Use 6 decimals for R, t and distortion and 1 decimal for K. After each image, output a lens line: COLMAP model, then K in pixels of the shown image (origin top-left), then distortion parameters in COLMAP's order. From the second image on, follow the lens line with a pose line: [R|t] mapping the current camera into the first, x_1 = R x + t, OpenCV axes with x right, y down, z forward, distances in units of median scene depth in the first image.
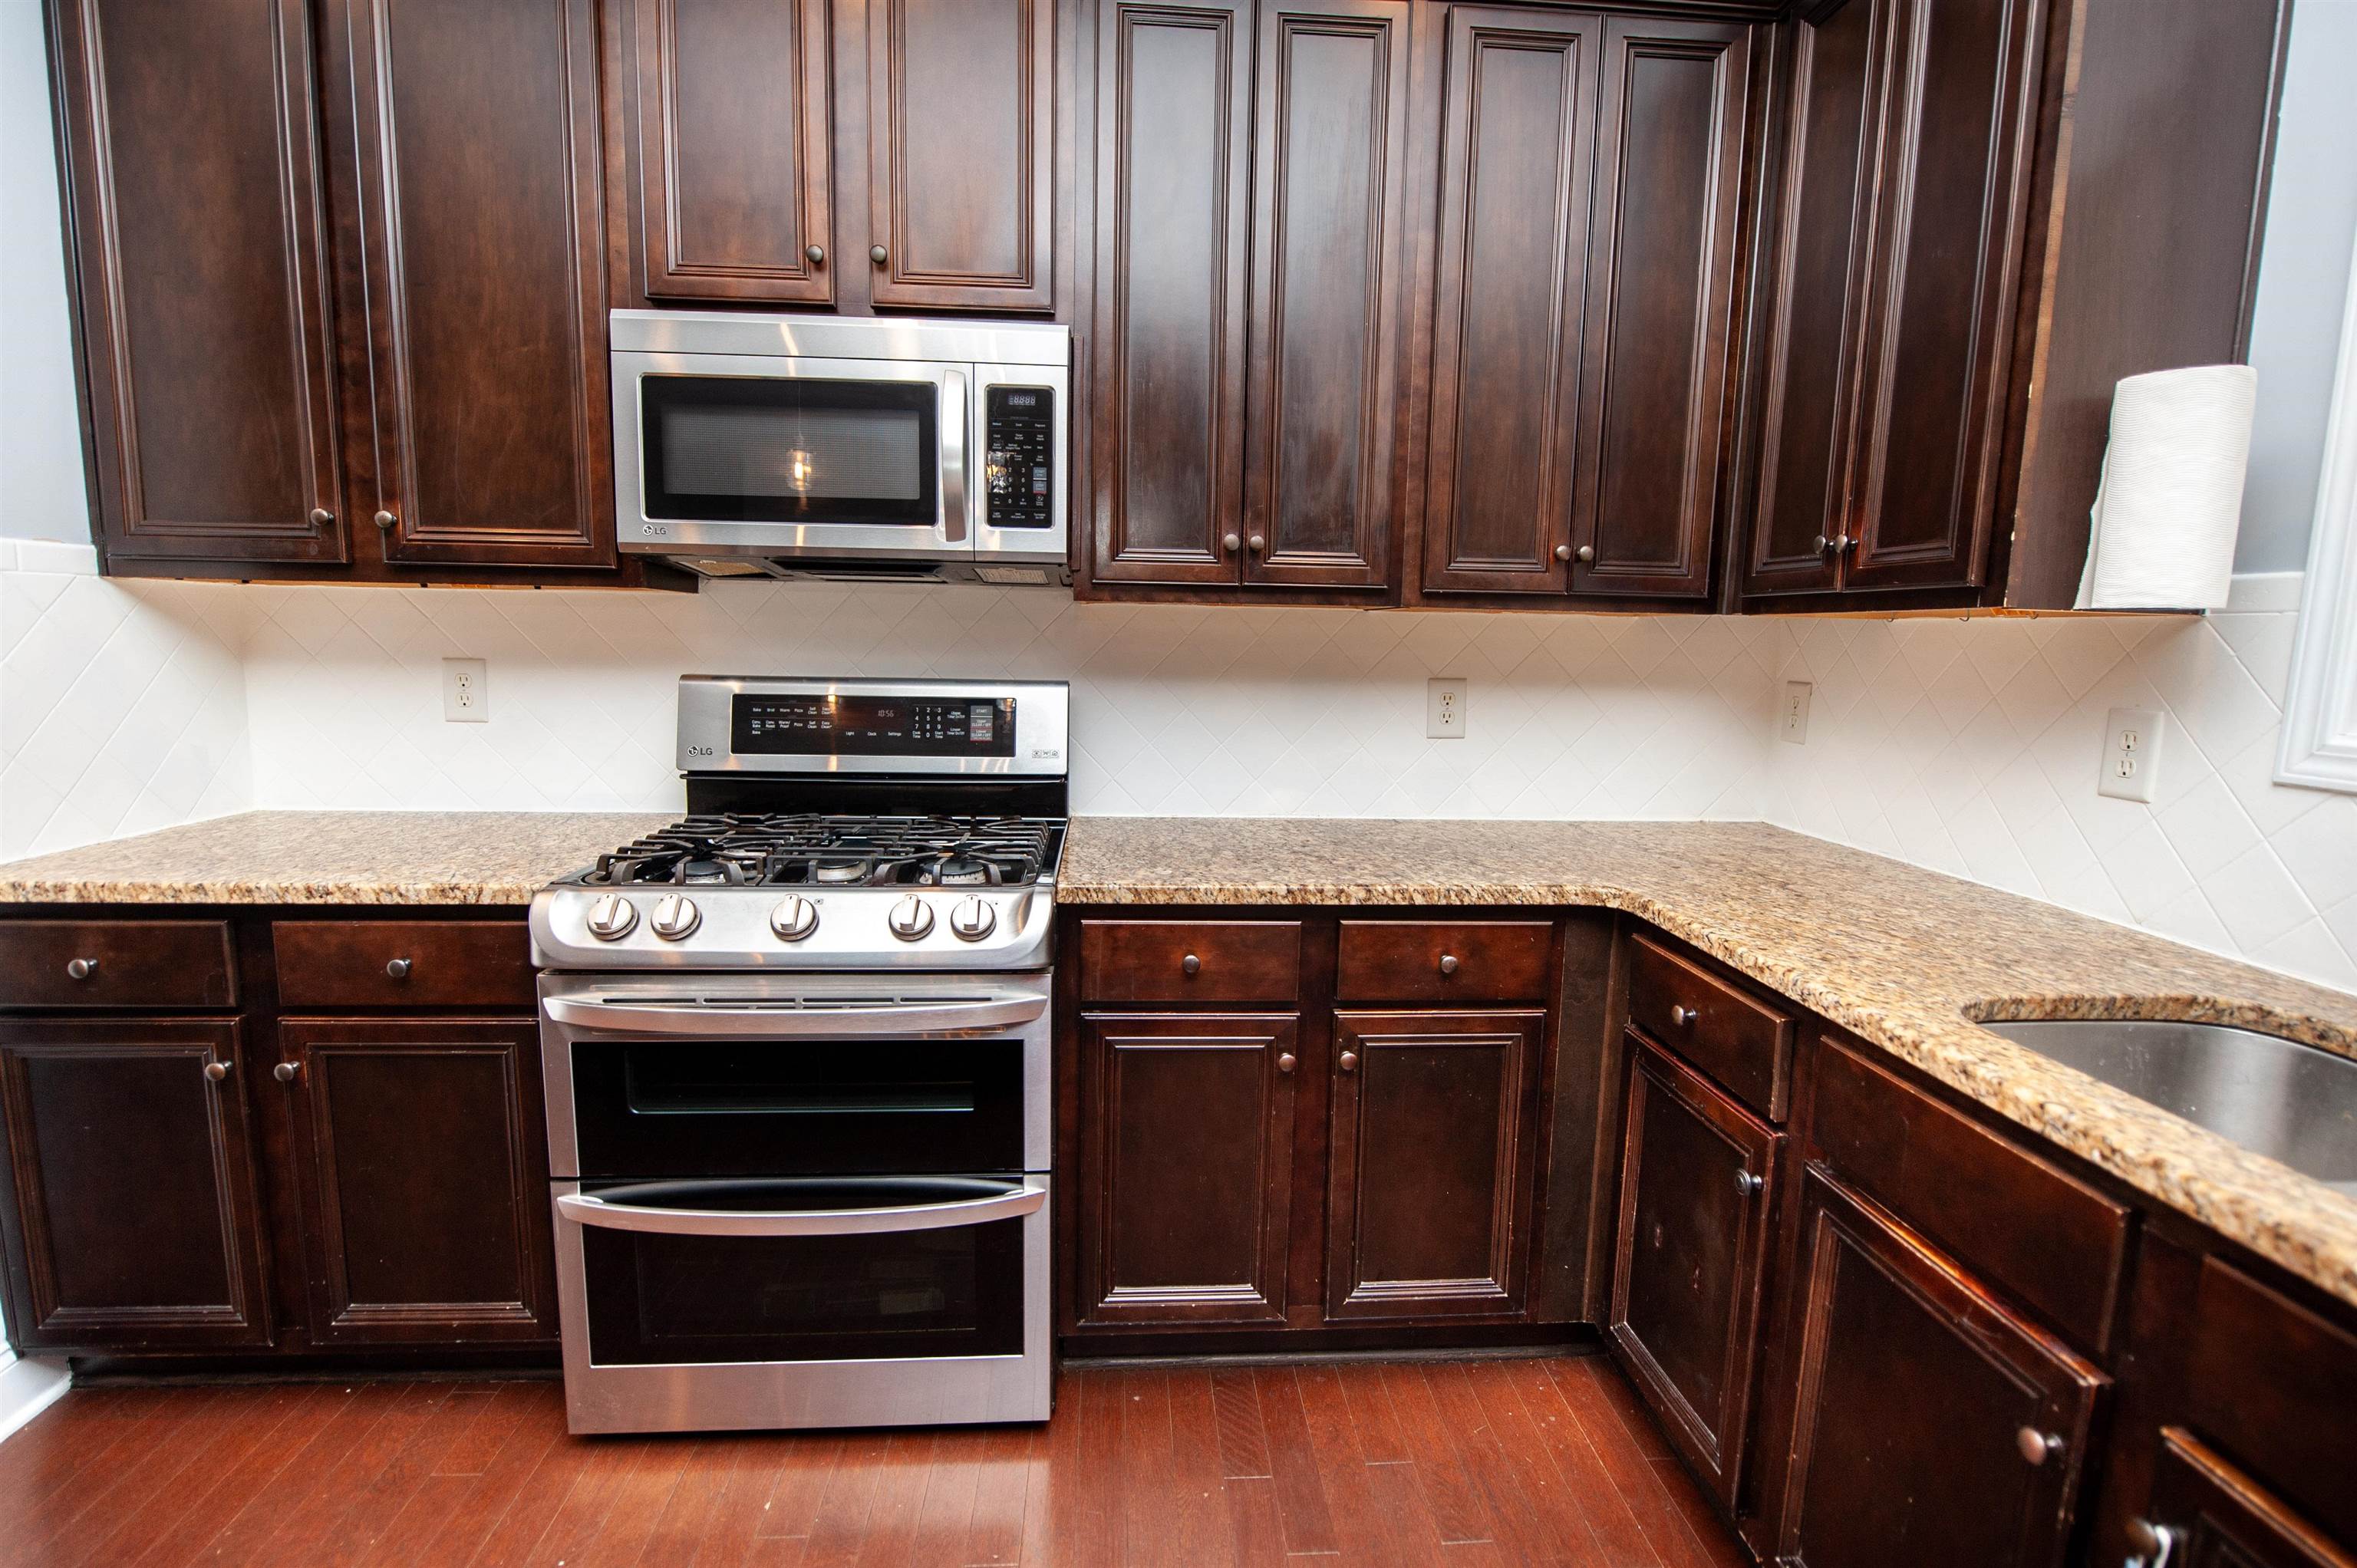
lens RADIAL K [[1115.5, 0, 1191.1], [0, 1115.5, 784.1], [0, 0, 1]] dist [-0.009315, -0.001489]
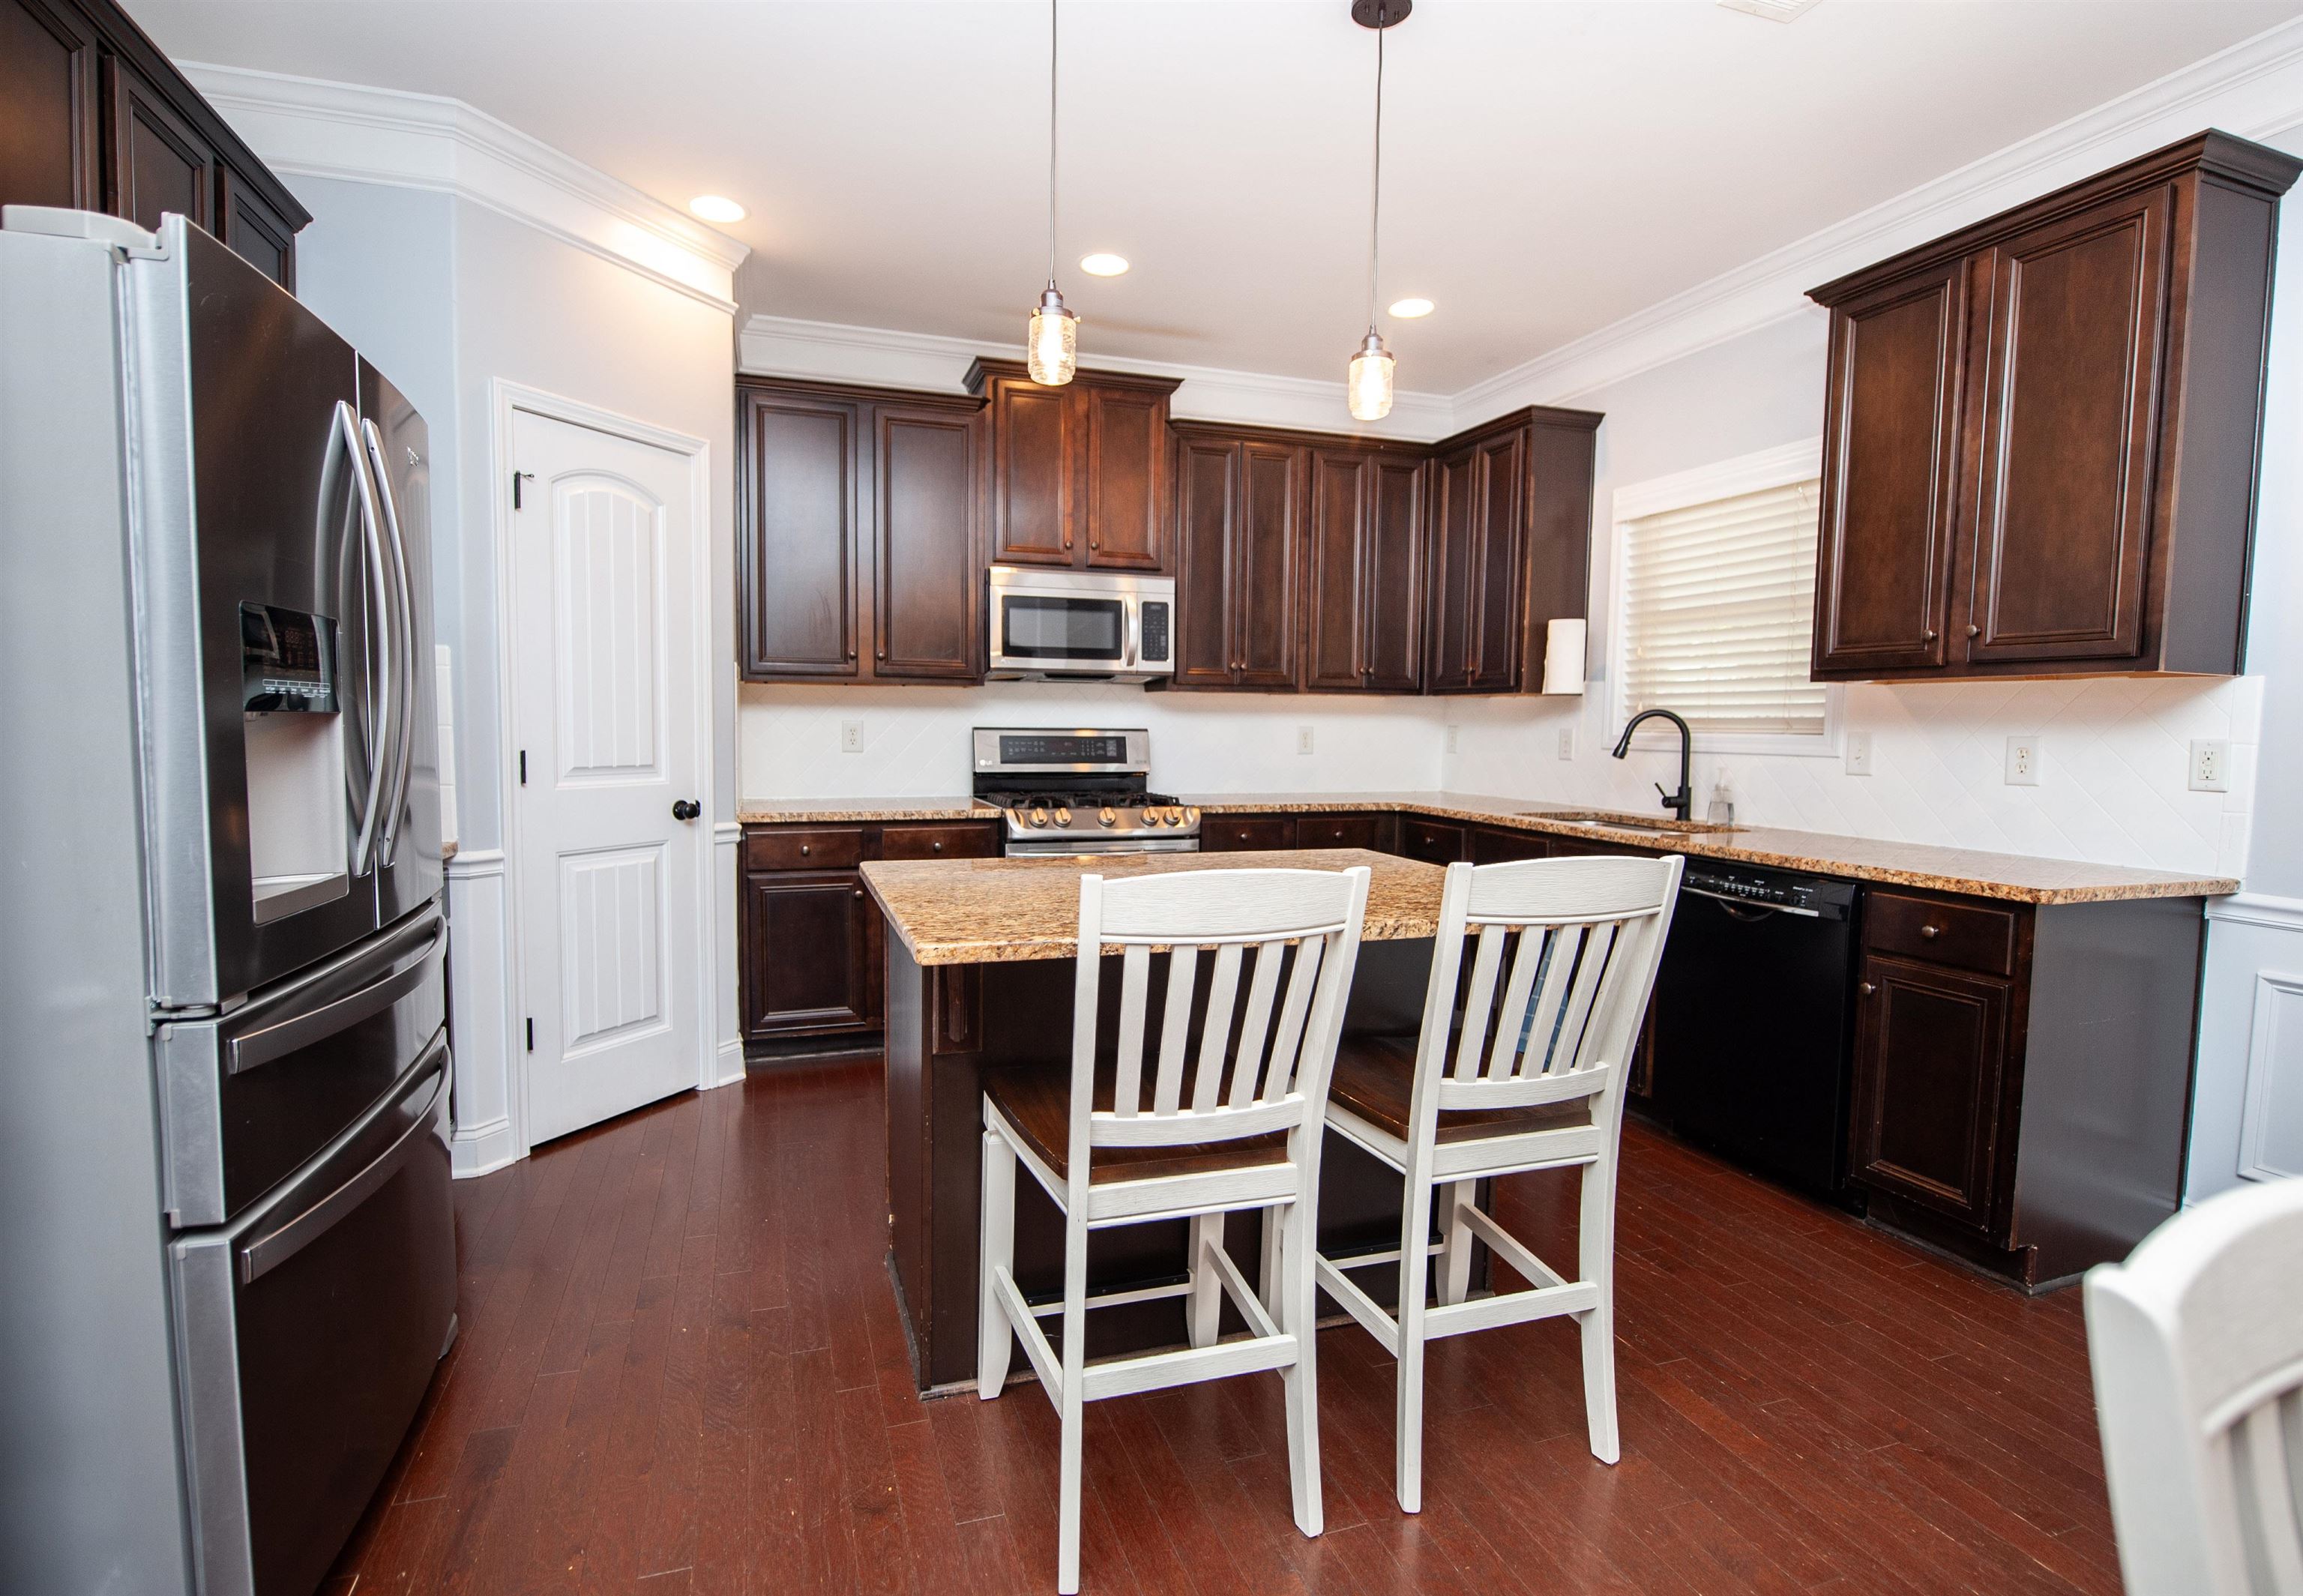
lens RADIAL K [[1055.9, 0, 1151.5], [0, 1055.9, 798.0], [0, 0, 1]] dist [-0.001602, -0.000166]
pose [[0.968119, -0.029445, 0.248753, -0.750761], [0.043253, 0.997801, -0.050228, 0.177162], [-0.246727, 0.059386, 0.967264, -1.177440]]
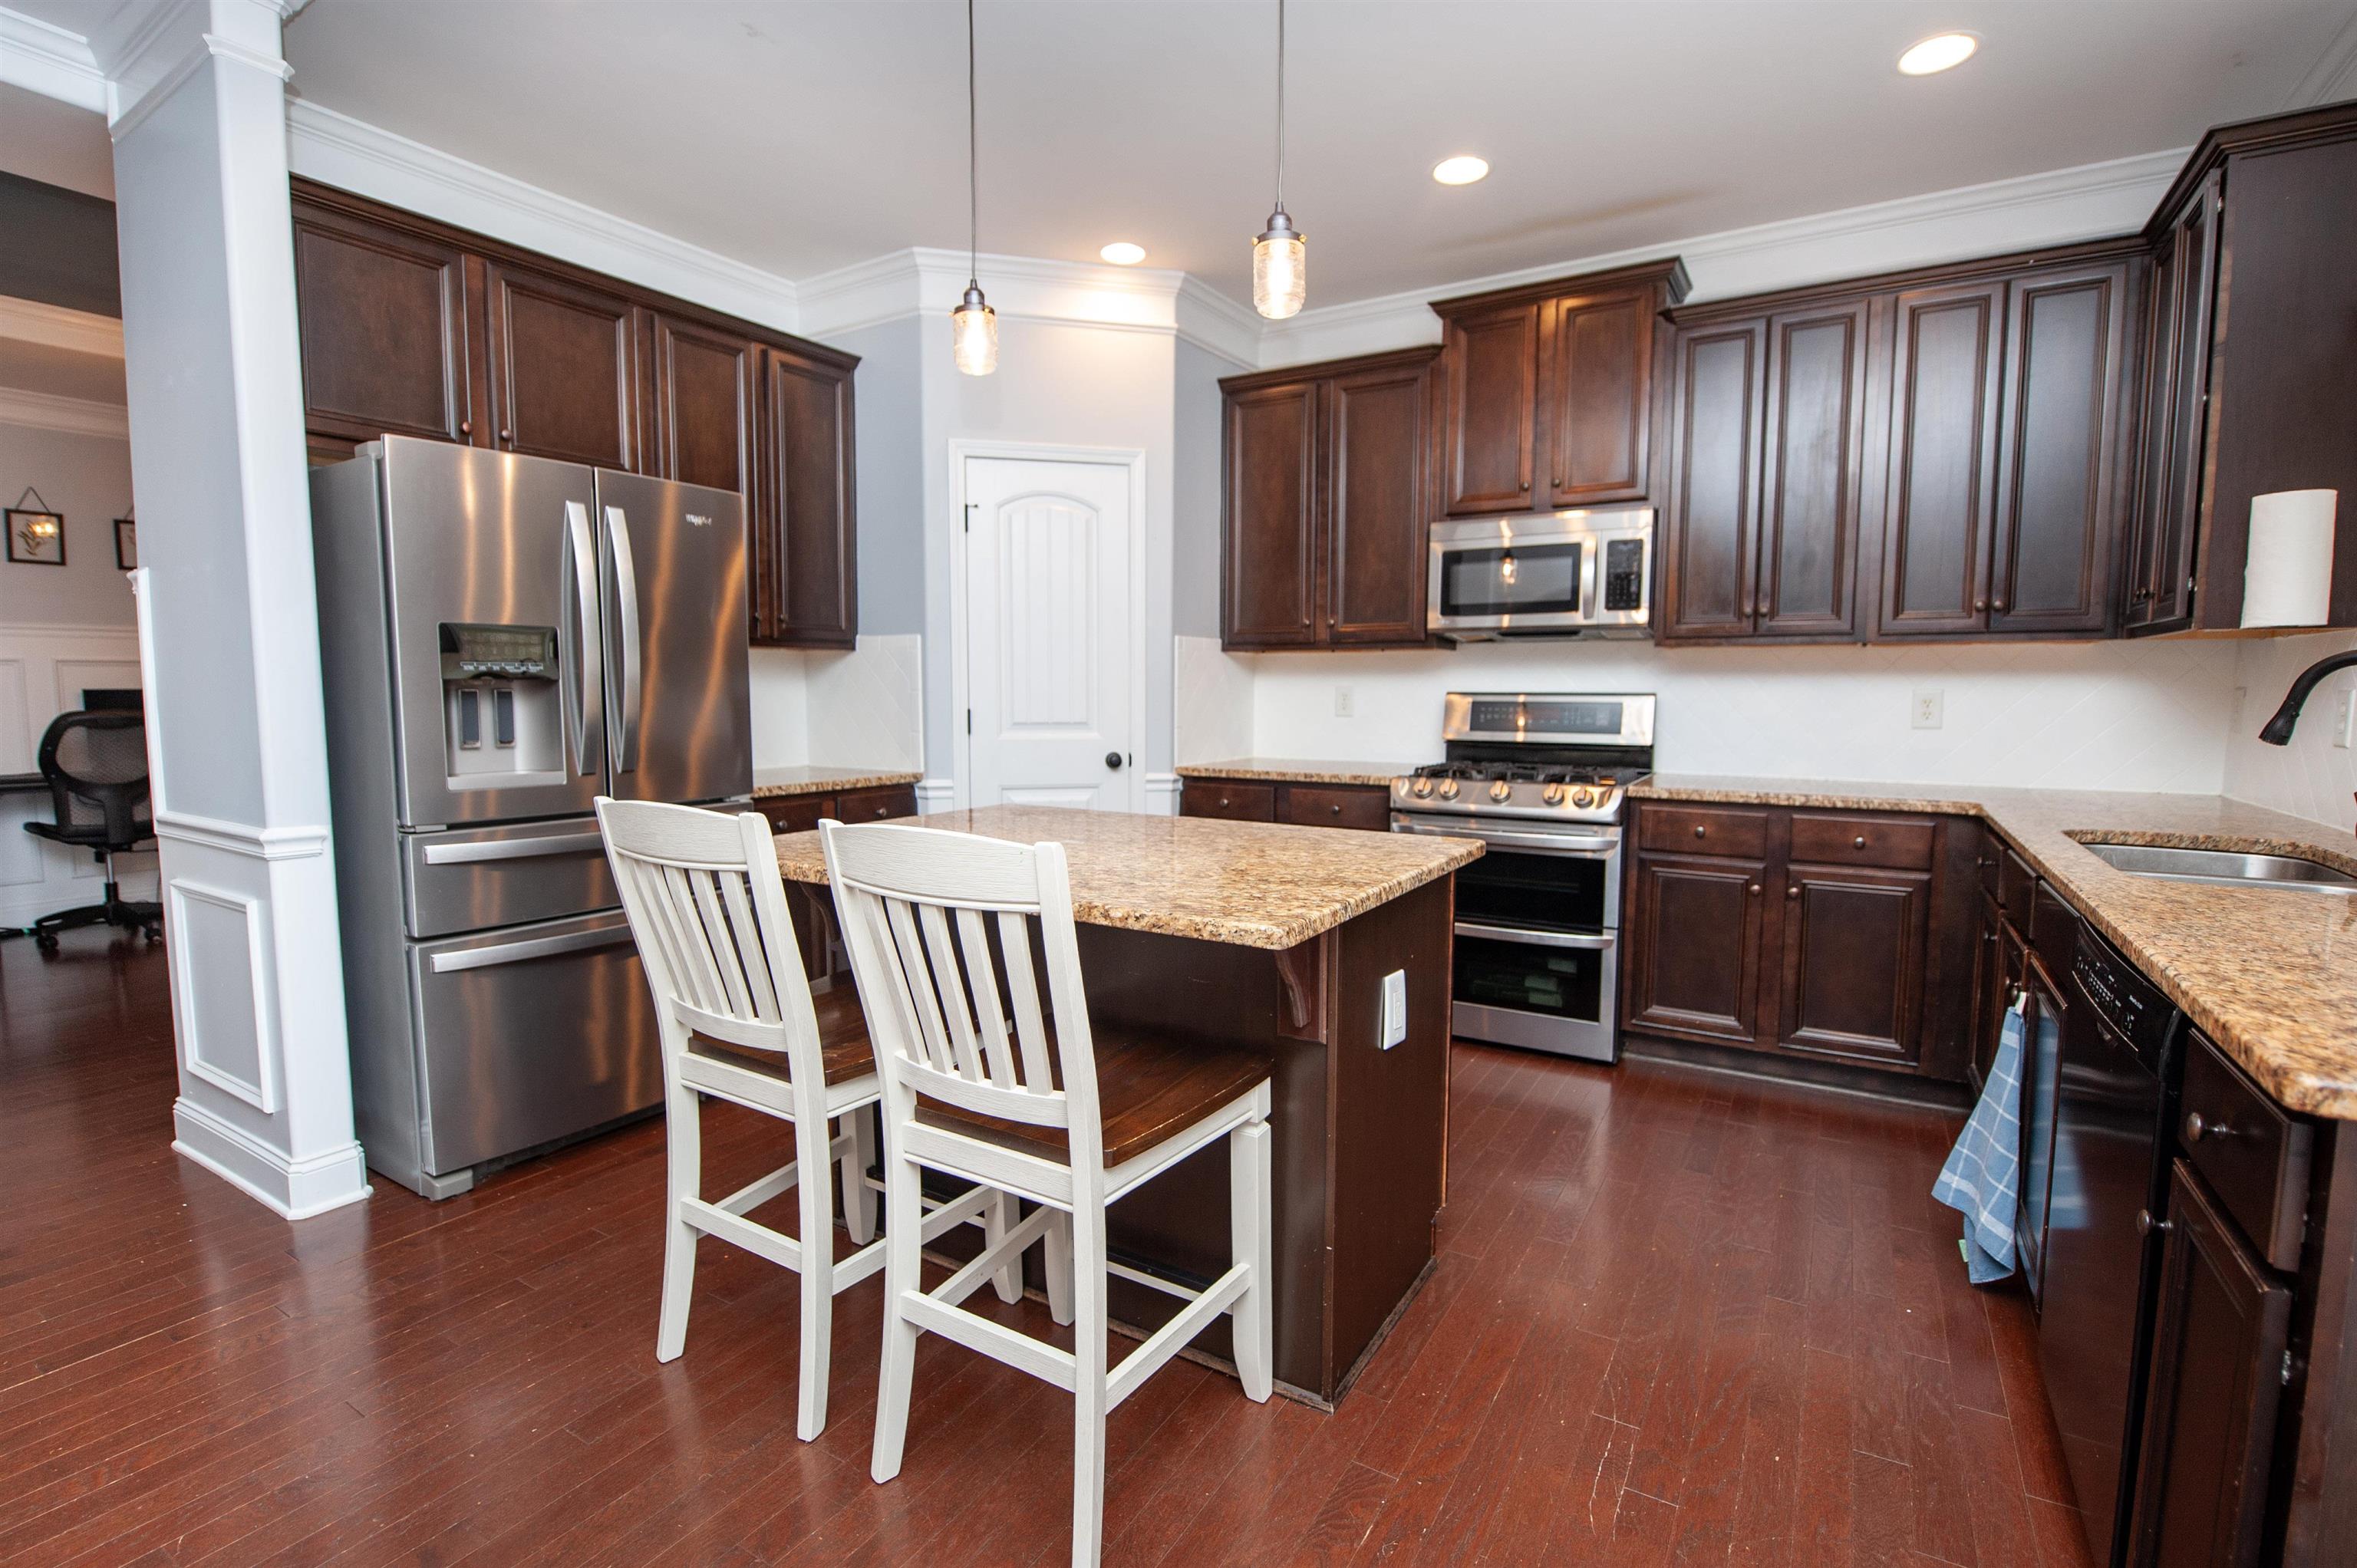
lens RADIAL K [[1136.7, 0, 1168.1], [0, 1136.7, 790.0], [0, 0, 1]] dist [0.001488, 0.000072]
pose [[0.818101, 0.033818, -0.574079, 0.359665], [-0.060194, 0.997821, -0.027001, 0.190633], [0.571915, 0.056646, 0.818355, -1.097497]]
